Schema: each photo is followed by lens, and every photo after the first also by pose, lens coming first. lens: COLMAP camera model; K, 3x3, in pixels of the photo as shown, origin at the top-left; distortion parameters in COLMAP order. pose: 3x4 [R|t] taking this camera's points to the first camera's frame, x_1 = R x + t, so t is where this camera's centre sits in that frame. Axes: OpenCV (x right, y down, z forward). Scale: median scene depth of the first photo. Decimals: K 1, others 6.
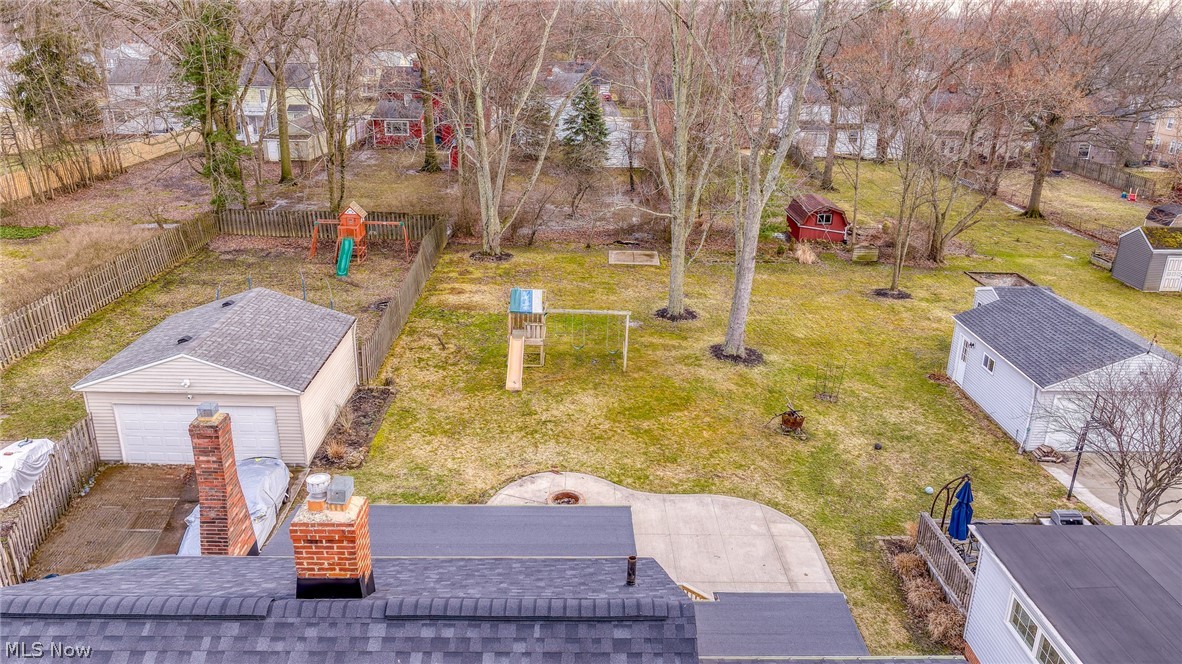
lens RADIAL K [[835.1, 0, 590.5], [0, 835.1, 330.3], [0, 0, 1]] dist [0.008853, -0.006478]
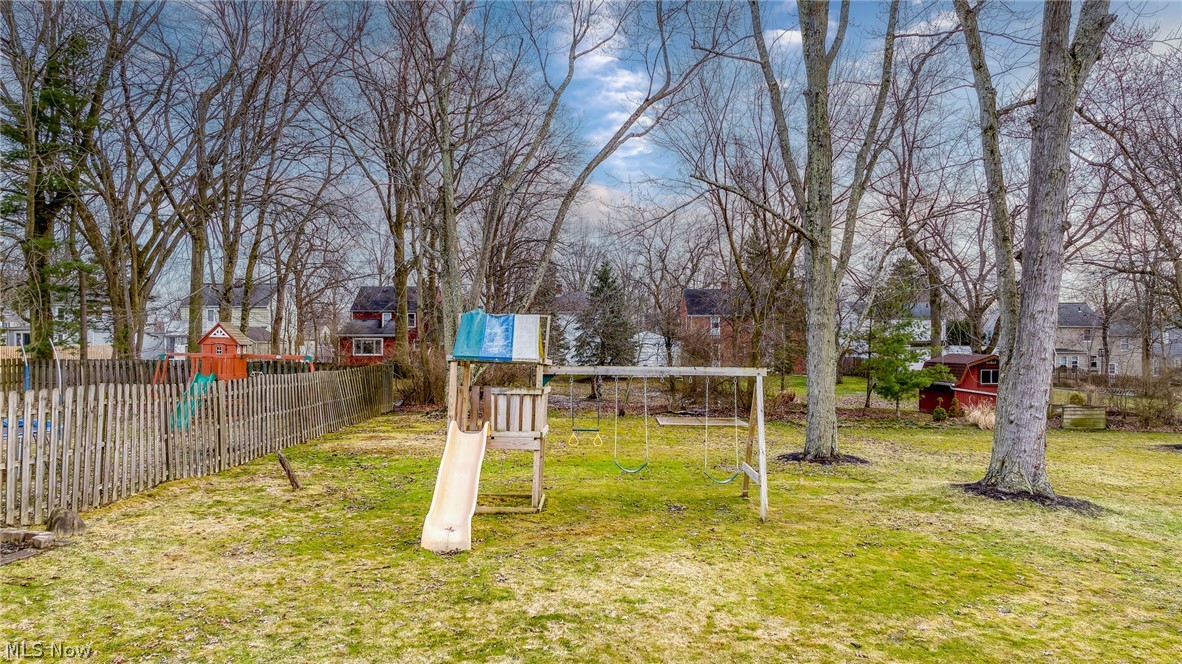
lens RADIAL K [[835.1, 0, 591.0], [0, 835.1, 335.7], [0, 0, 1]] dist [0.008853, -0.006478]
pose [[0.999897, -0.012936, -0.006265, -0.031167], [0.009761, 0.931090, -0.364660, 0.107363], [0.010550, 0.364561, 0.931120, 0.639842]]
